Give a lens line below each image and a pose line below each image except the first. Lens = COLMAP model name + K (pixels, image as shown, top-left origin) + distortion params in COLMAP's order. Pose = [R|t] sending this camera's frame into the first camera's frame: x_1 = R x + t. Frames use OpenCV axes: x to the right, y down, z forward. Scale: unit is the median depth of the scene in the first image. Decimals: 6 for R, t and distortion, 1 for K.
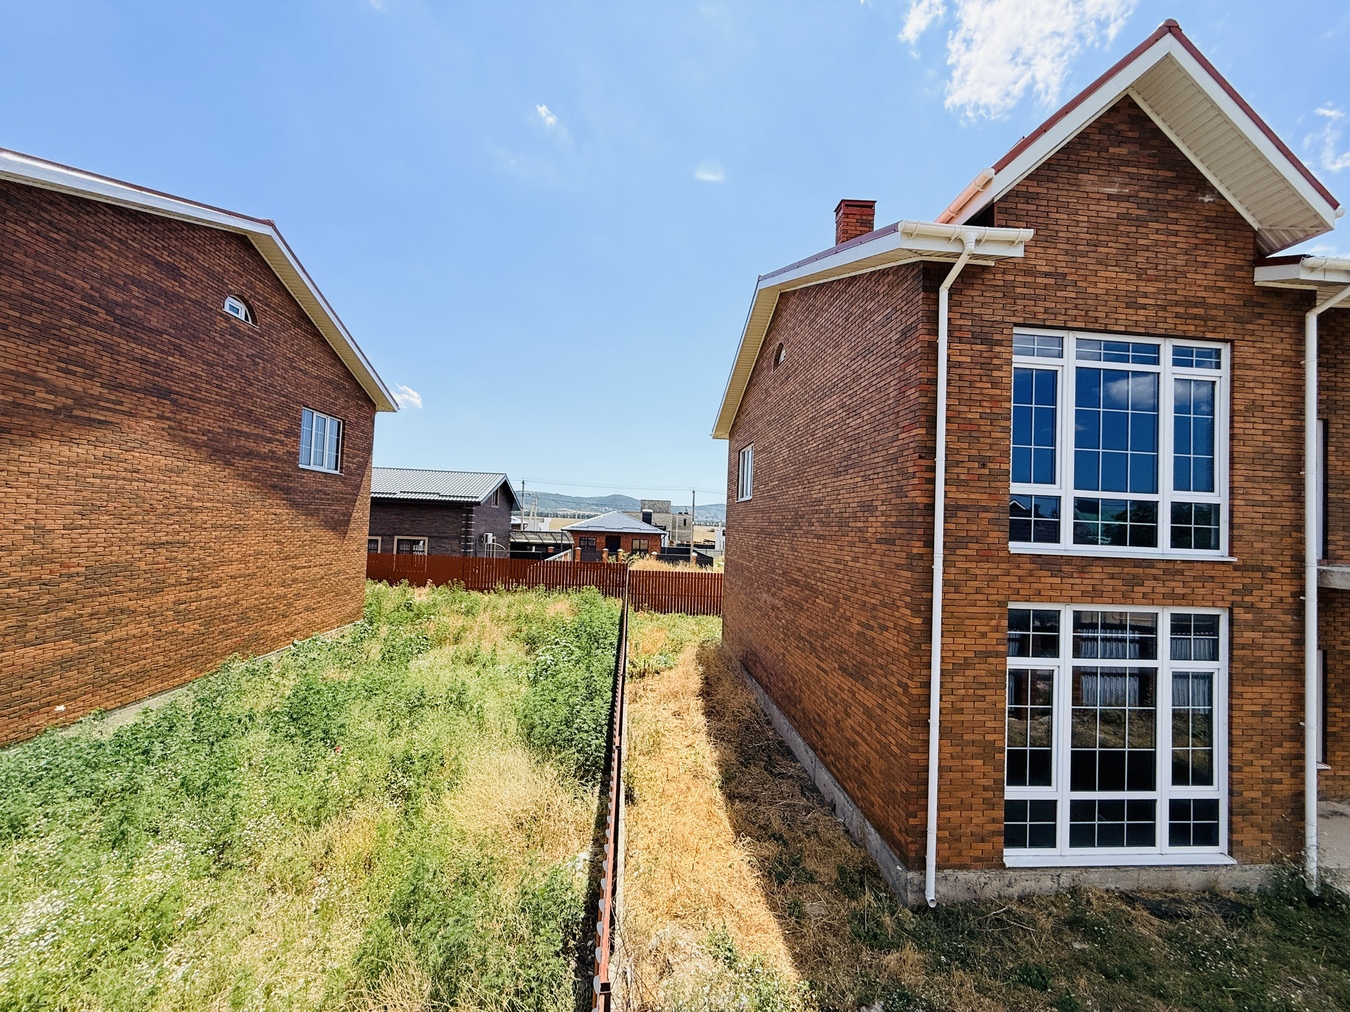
lens RADIAL K [[539.6, 0, 672.4], [0, 539.6, 507.5], [0, 0, 1]] dist [0.000756, 0.000136]
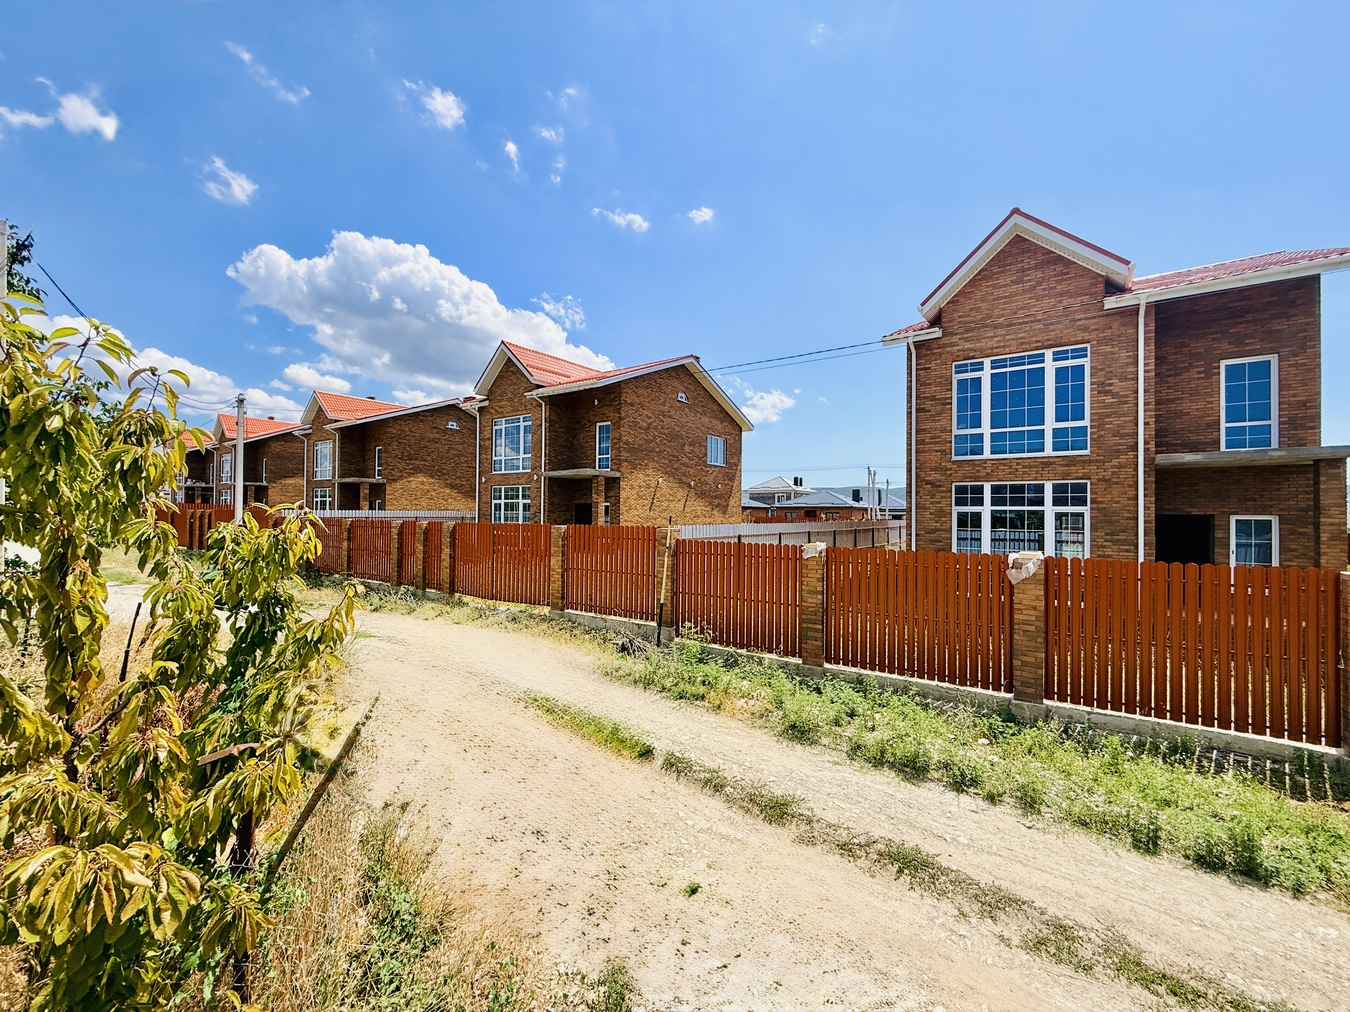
lens RADIAL K [[539.6, 0, 672.4], [0, 539.6, 507.5], [0, 0, 1]] dist [0.000756, 0.000136]
pose [[0.772921, -0.040863, -0.633185, 1.112158], [0.037820, 0.999117, -0.018313, 0.273088], [0.633374, -0.009793, 0.773784, -1.508460]]
